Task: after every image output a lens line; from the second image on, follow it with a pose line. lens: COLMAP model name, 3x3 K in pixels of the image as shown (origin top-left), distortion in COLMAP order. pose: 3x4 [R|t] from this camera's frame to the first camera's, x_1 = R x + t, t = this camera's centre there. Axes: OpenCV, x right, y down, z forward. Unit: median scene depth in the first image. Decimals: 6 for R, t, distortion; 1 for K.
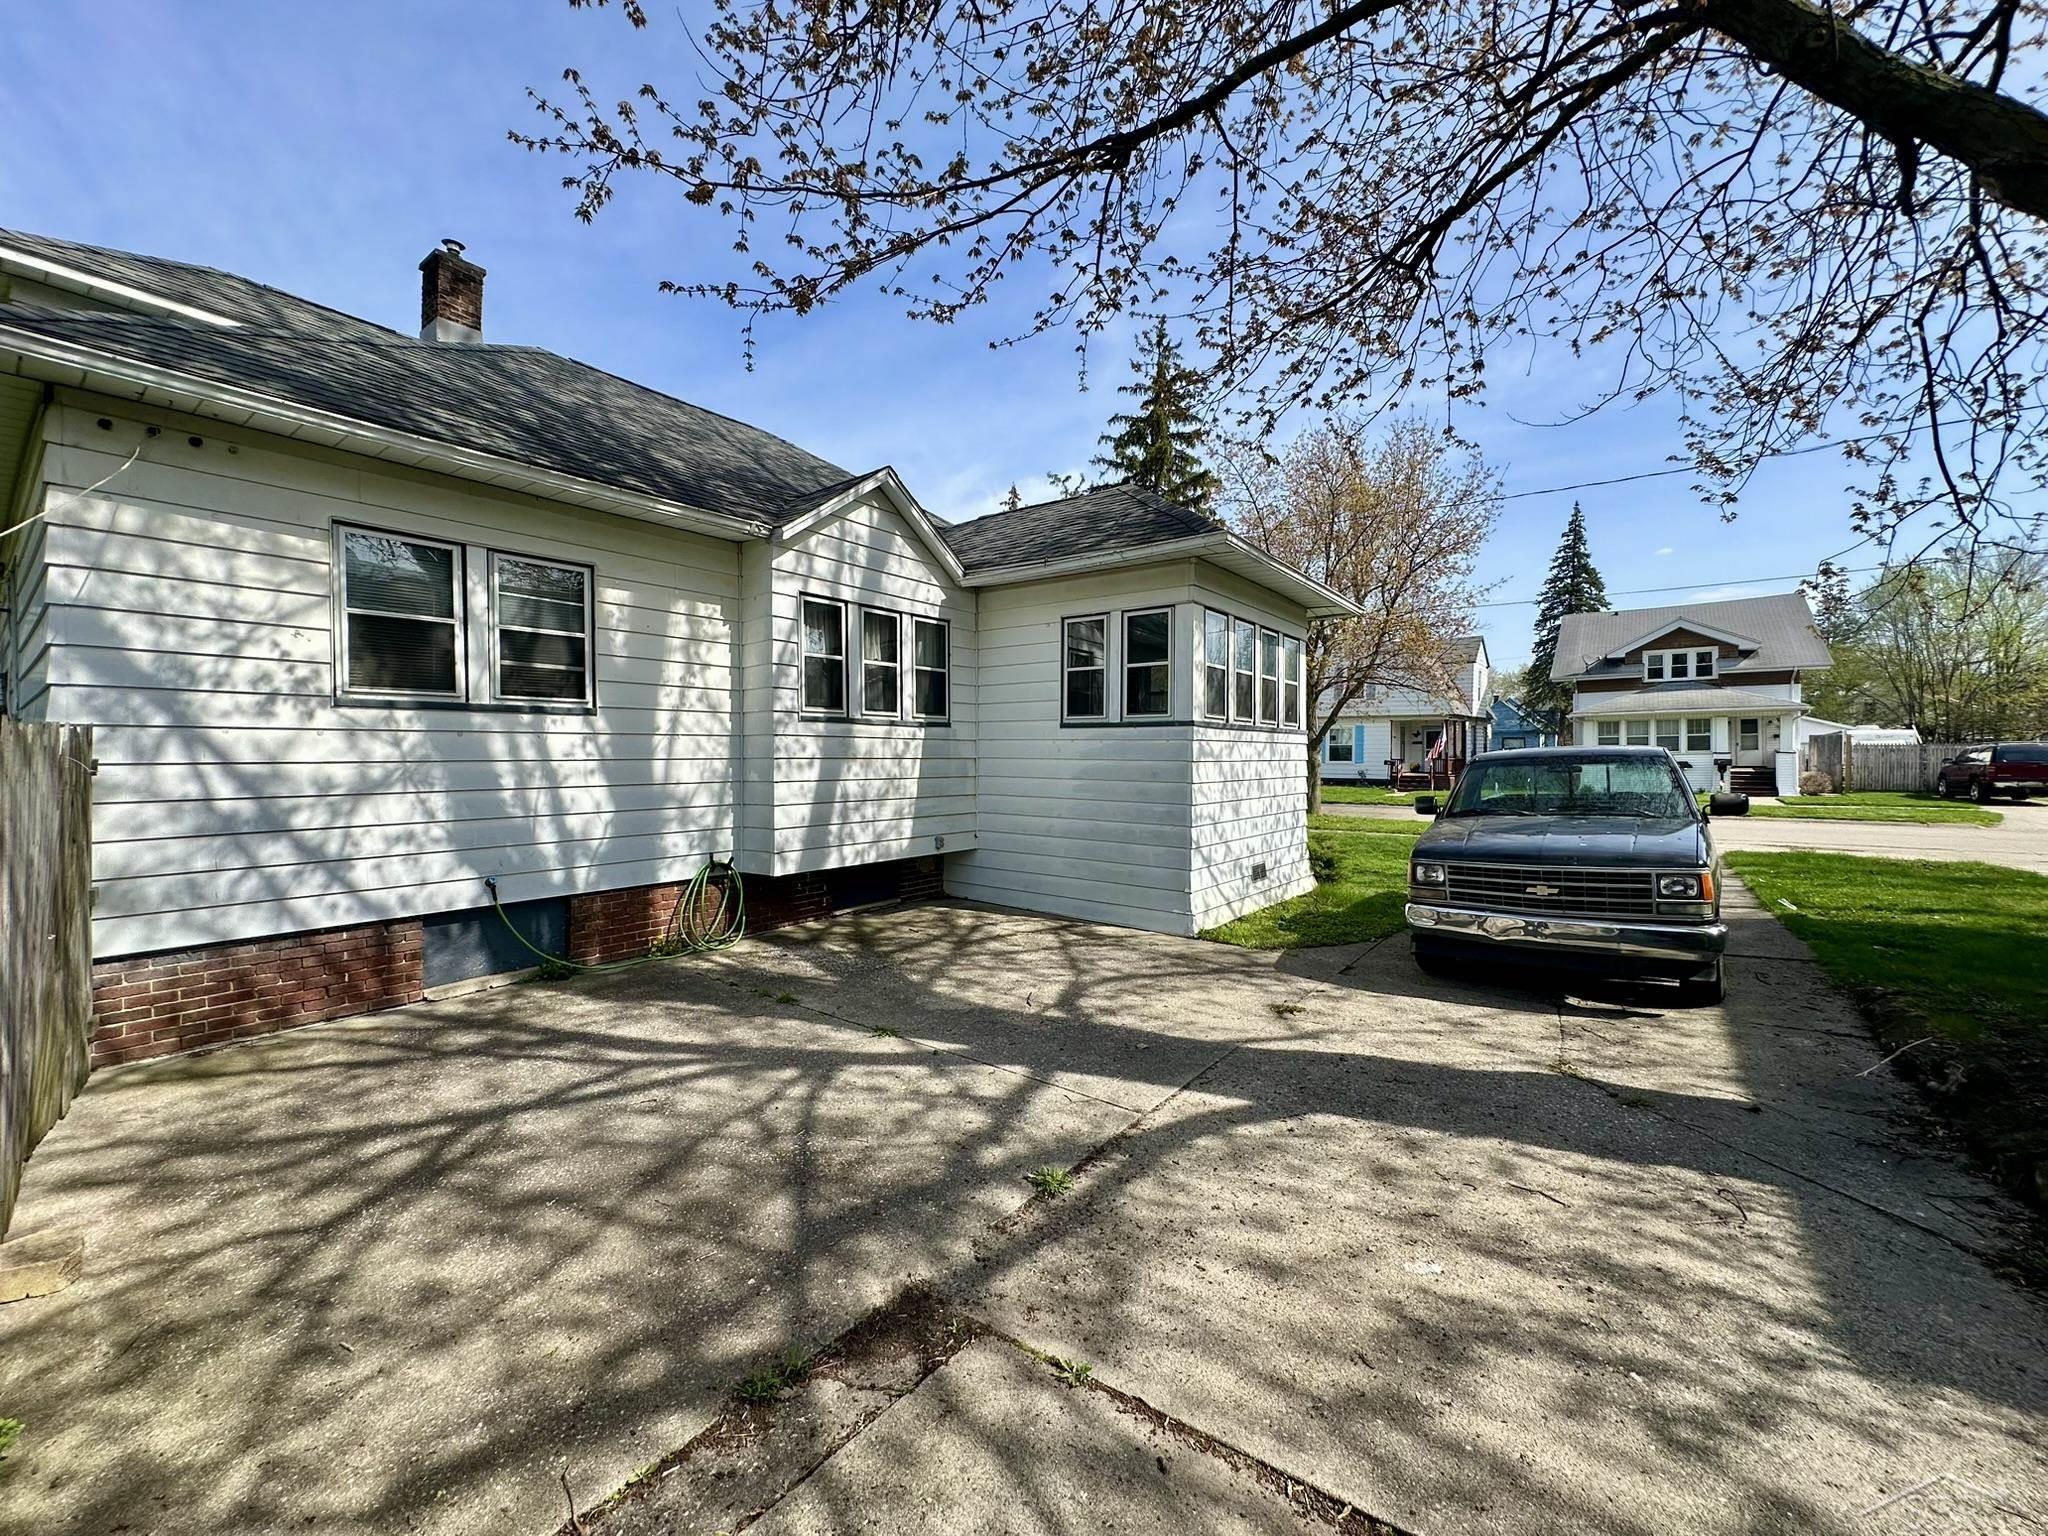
lens RADIAL K [[811.5, 0, 1023.4], [0, 811.5, 778.2], [0, 0, 1]] dist [-0.000263, 0.000205]
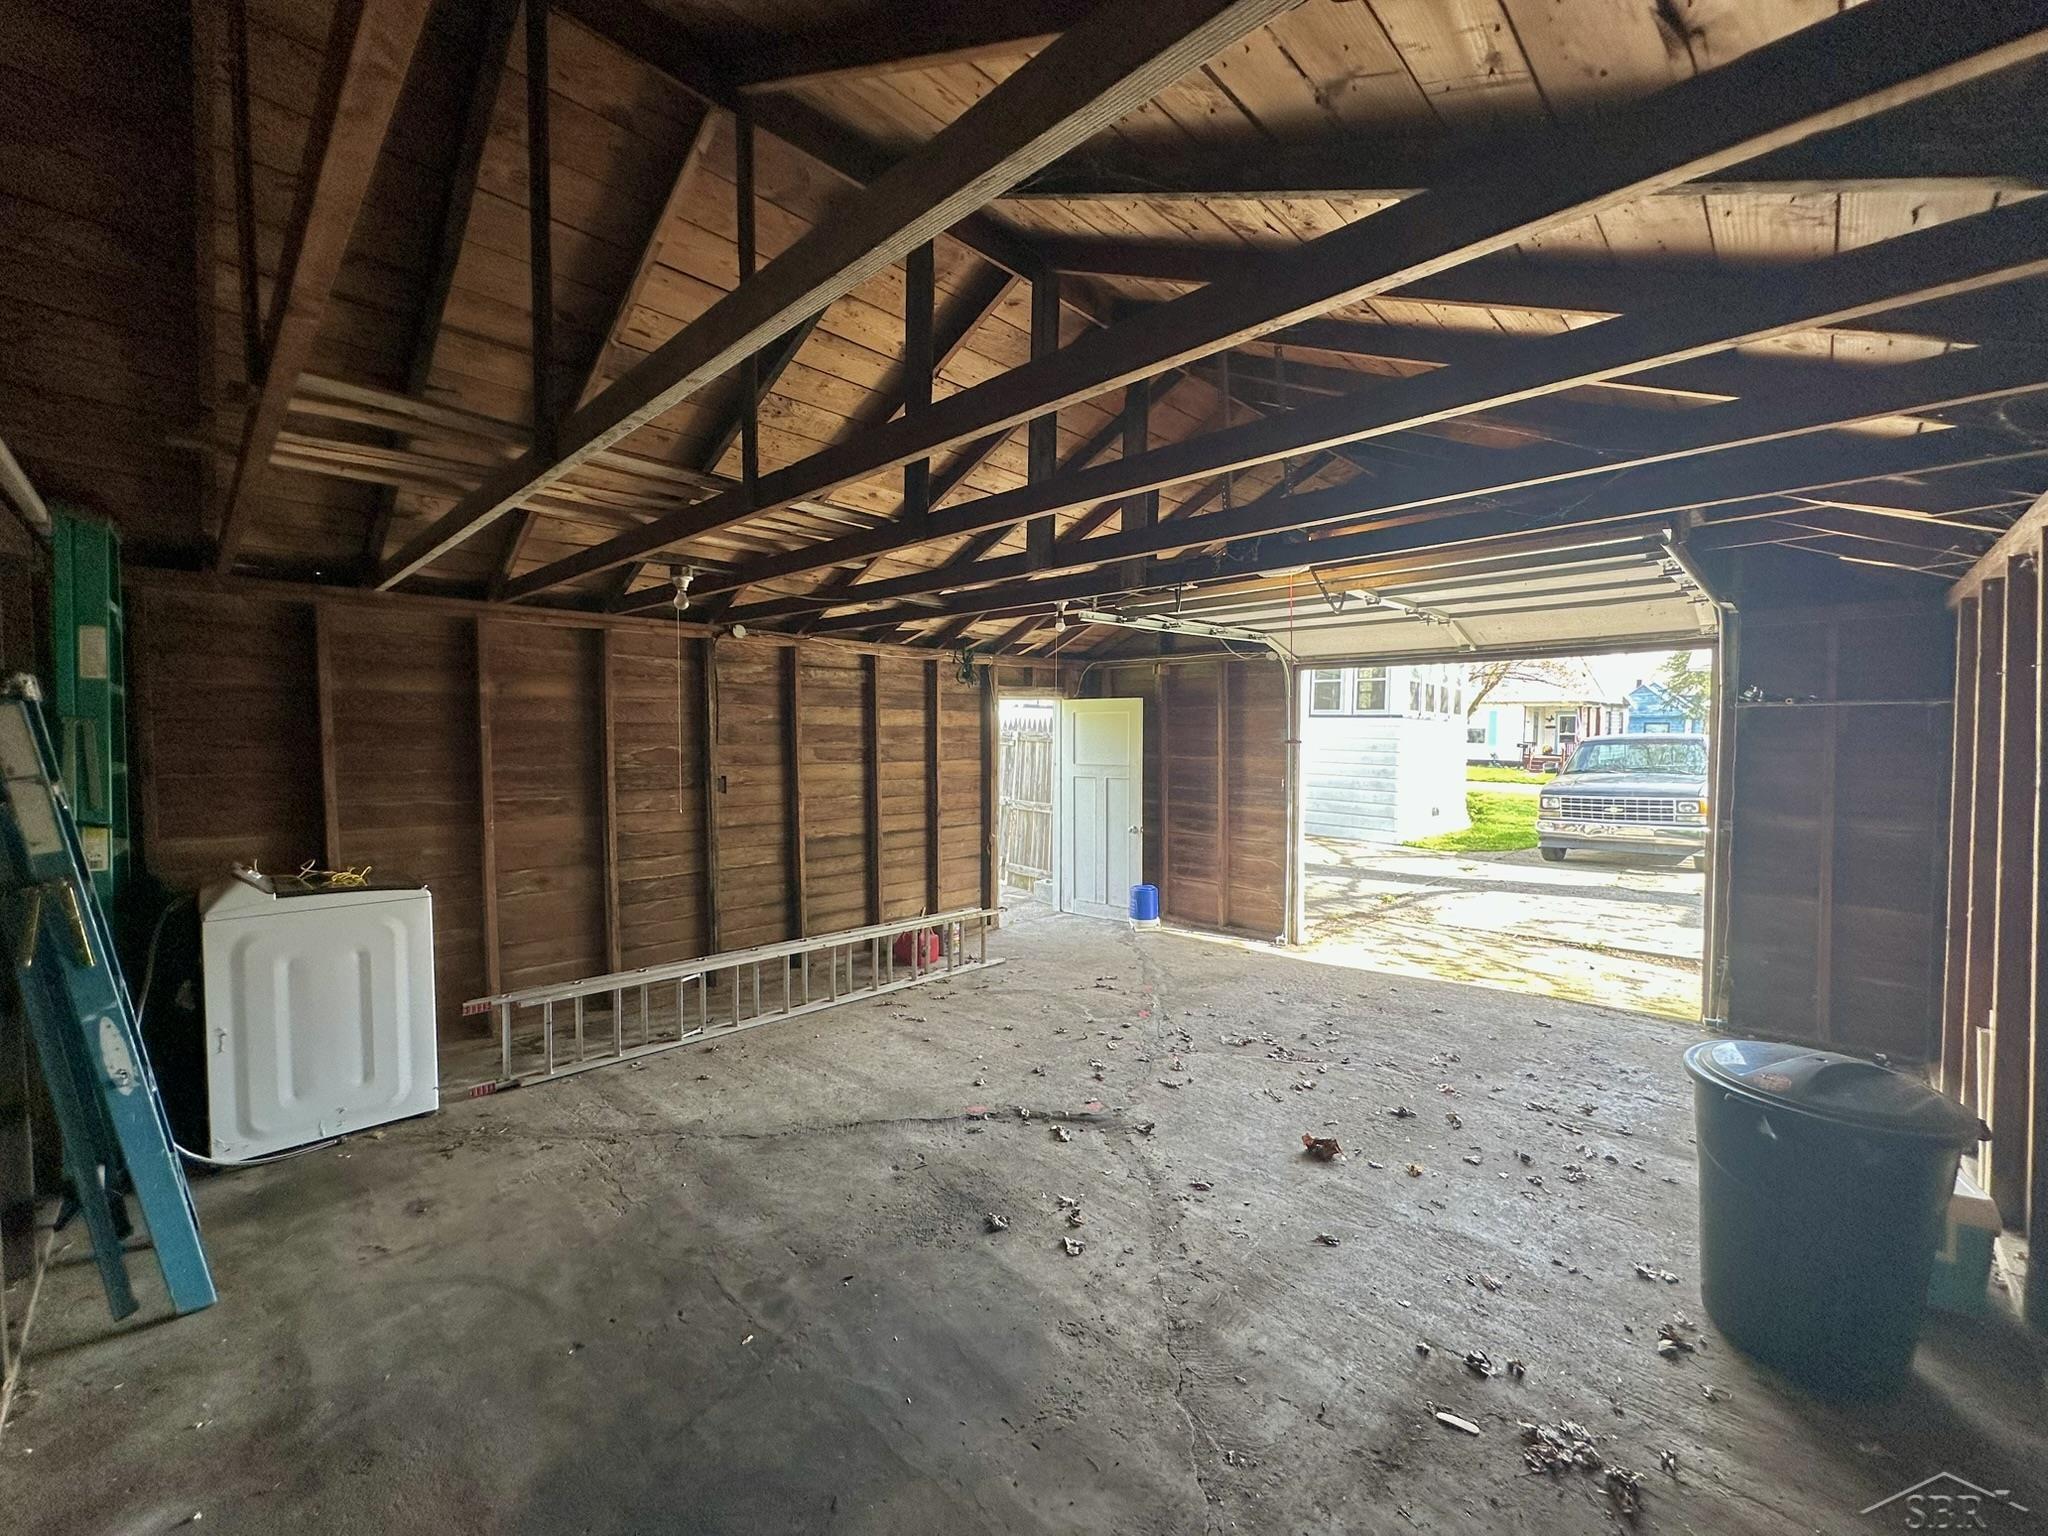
lens RADIAL K [[811.5, 0, 1024.0], [0, 811.5, 760.6], [0, 0, 1]] dist [-0.000263, 0.000205]
pose [[0.992140, 0.015619, -0.124154, -0.095083], [-0.015122, 0.999873, 0.004945, 0.007024], [0.124216, -0.003029, 0.992251, -0.202968]]
